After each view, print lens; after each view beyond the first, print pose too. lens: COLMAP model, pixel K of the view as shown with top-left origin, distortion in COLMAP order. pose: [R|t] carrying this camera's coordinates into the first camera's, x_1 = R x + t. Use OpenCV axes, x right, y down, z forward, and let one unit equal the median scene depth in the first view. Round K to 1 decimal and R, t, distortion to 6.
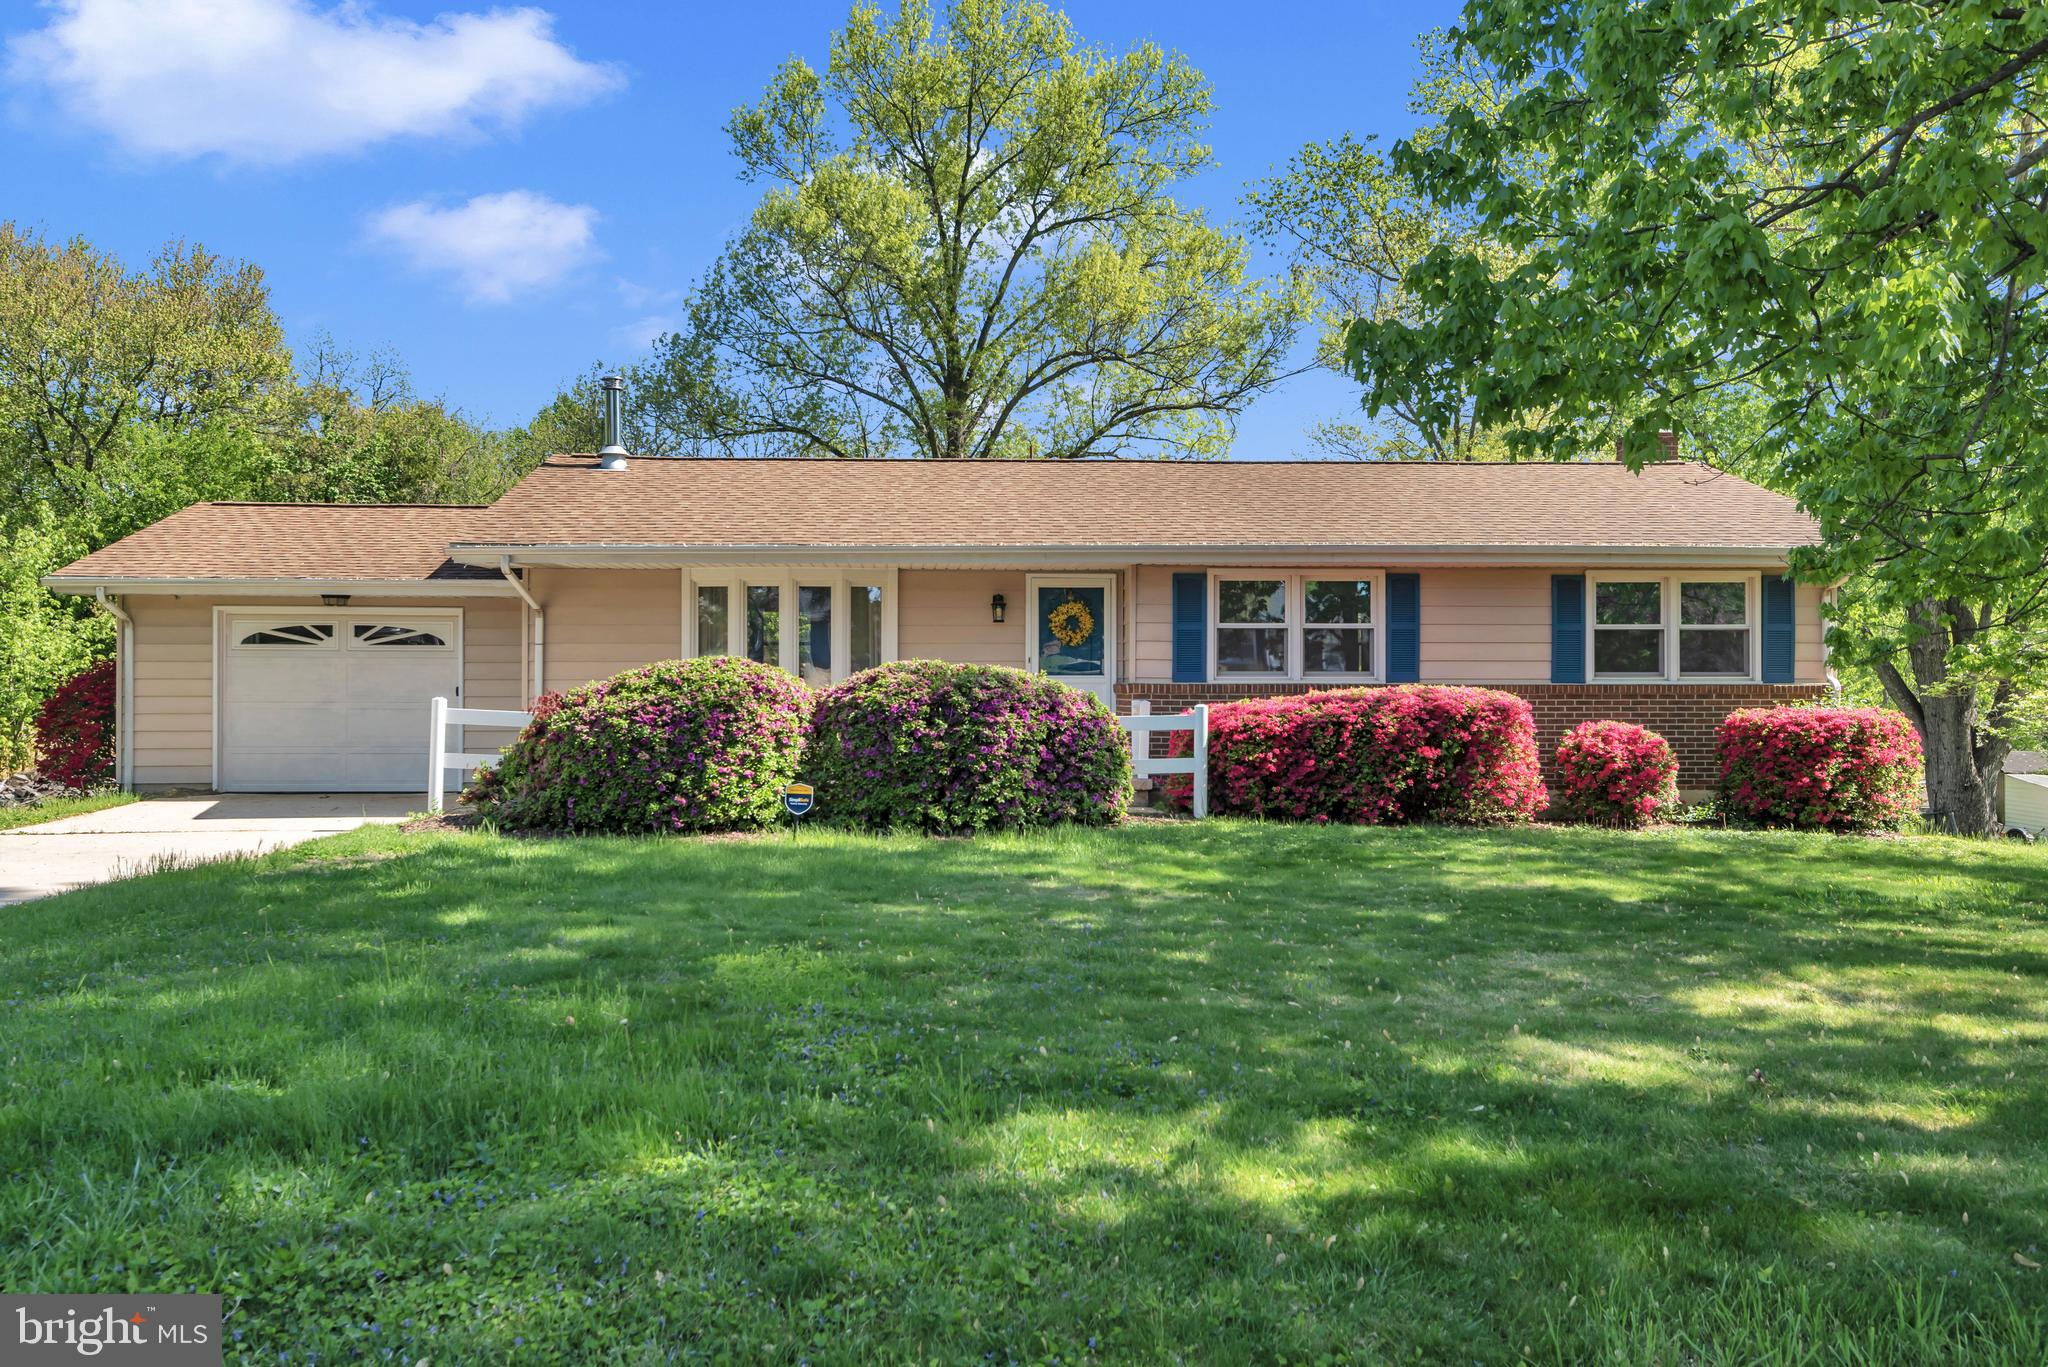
lens RADIAL K [[1596.0, 0, 1024.0], [0, 1596.0, 683.5], [0, 0, 1]] dist [0.018279, 0.002752]
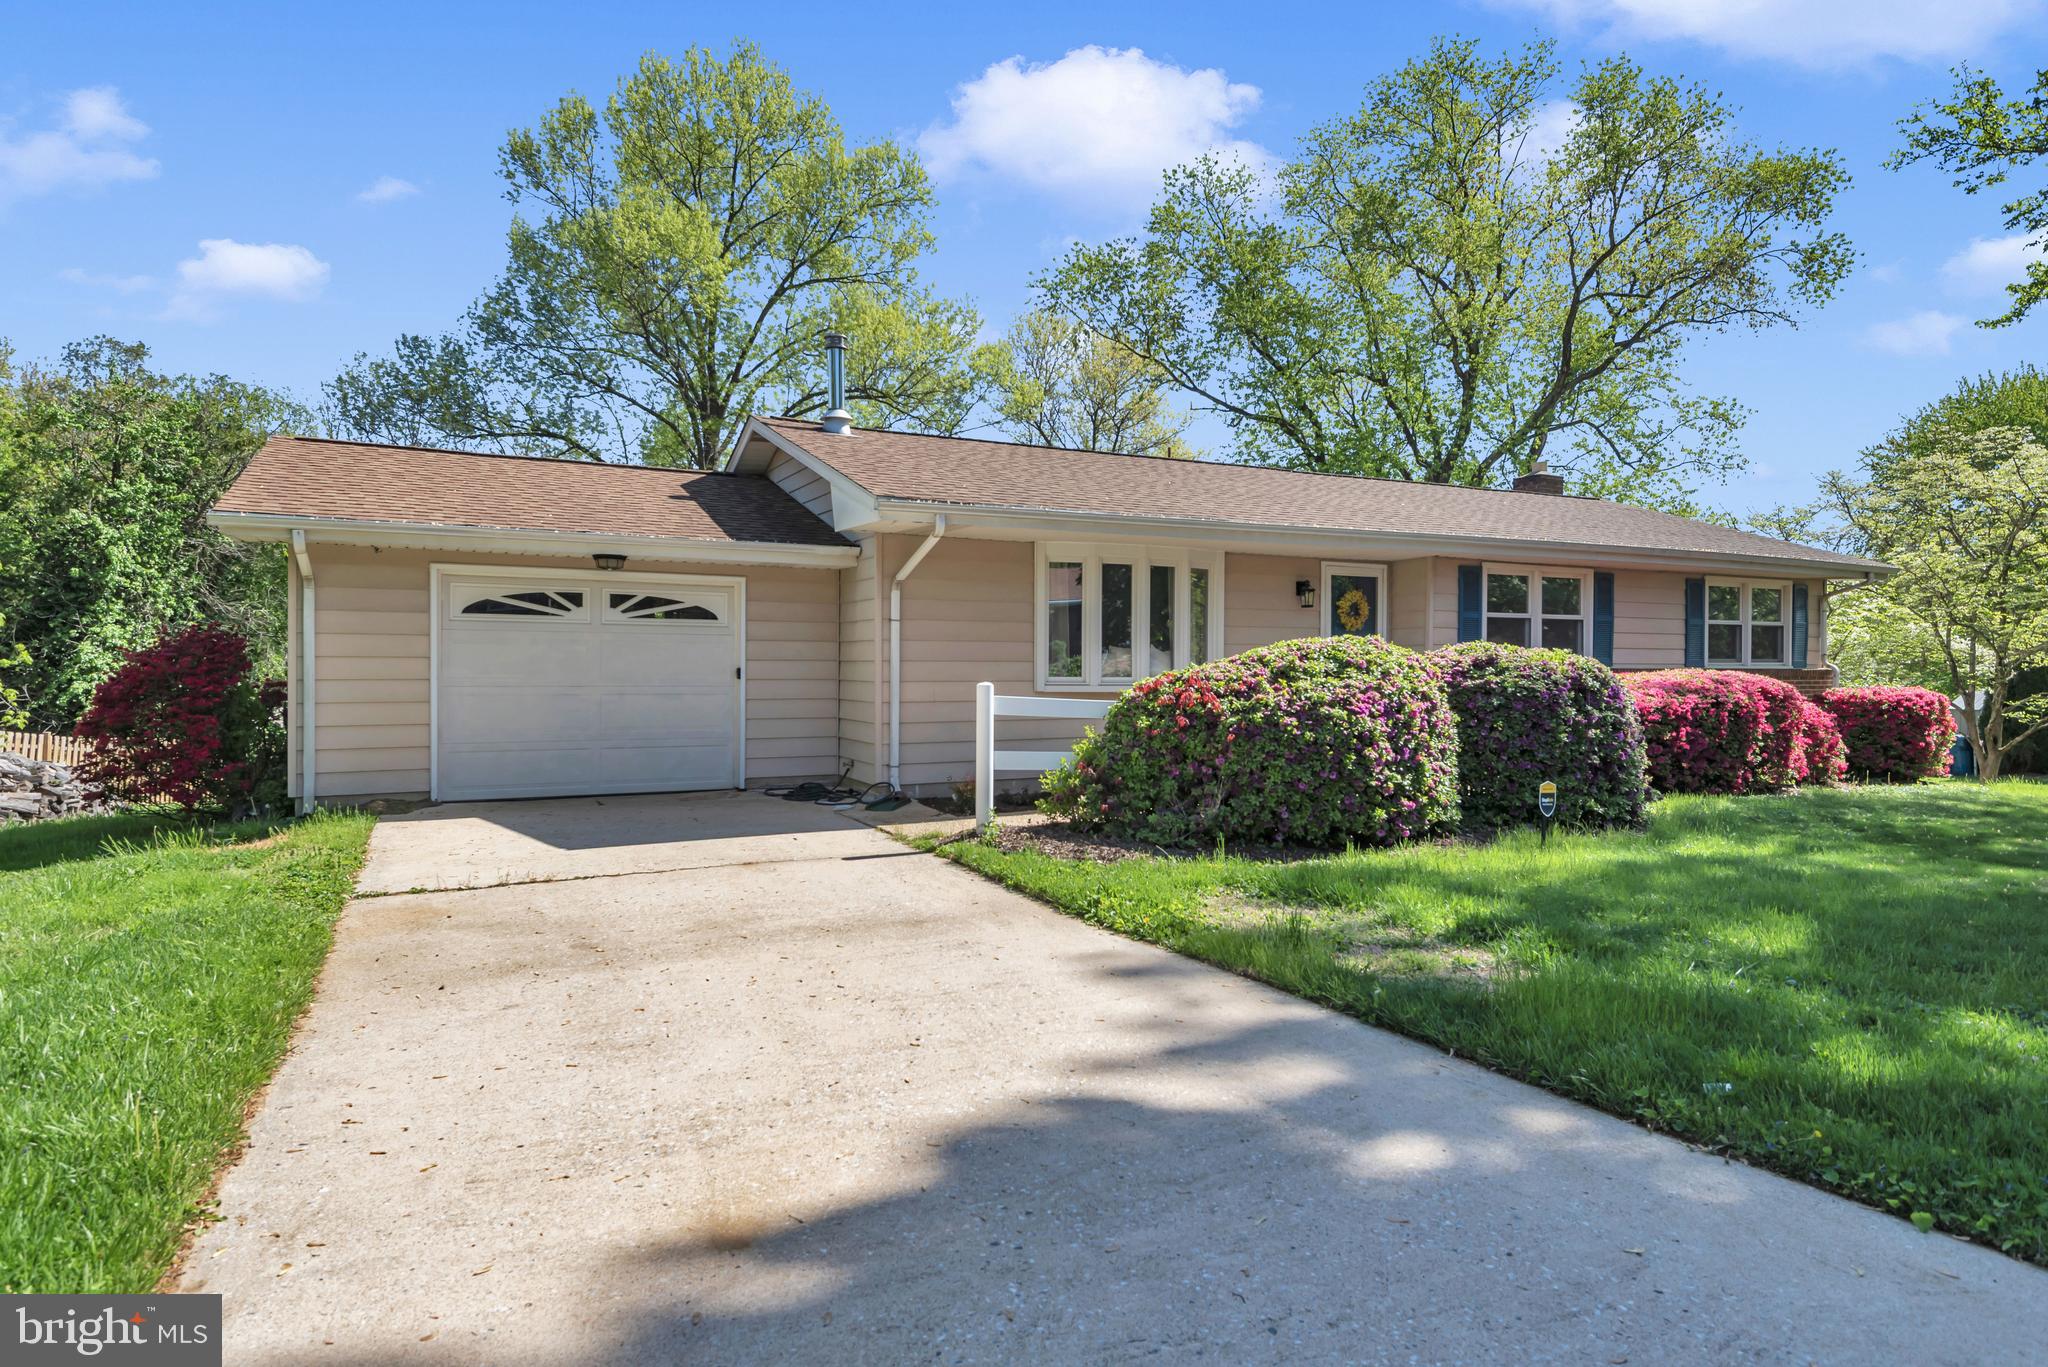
lens RADIAL K [[1150.0, 0, 1024.0], [0, 1150.0, 683.5], [0, 0, 1]] dist [0.037007, -0.000506]
pose [[0.919590, -0.003034, 0.392867, -0.485640], [-0.003195, 0.999879, 0.015199, 0.000285], [-0.392866, -0.015232, 0.919470, 0.390873]]
